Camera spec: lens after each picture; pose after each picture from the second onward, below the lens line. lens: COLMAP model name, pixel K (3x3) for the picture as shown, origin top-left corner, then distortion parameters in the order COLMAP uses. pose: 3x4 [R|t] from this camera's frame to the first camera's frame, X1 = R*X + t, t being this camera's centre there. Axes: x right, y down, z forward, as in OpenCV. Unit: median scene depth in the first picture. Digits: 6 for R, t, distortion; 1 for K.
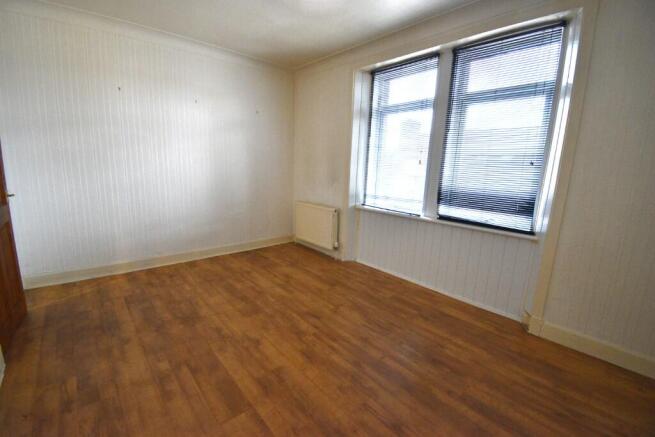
lens RADIAL K [[288.3, 0, 327.5], [0, 288.3, 216.6], [0, 0, 1]] dist [-0.002990, -0.006241]
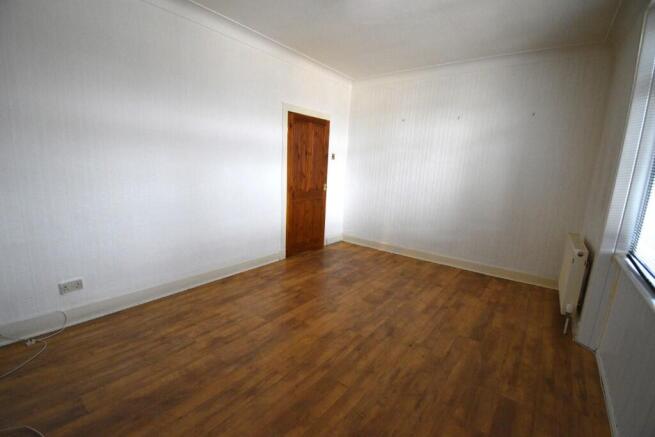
lens RADIAL K [[288.3, 0, 328.6], [0, 288.3, 218.6], [0, 0, 1]] dist [-0.002990, -0.006241]
pose [[0.202938, 0.156181, -0.966656, 0.652243], [-0.214098, 0.970389, 0.111837, -0.063736], [0.955499, 0.184263, 0.230367, 0.451044]]
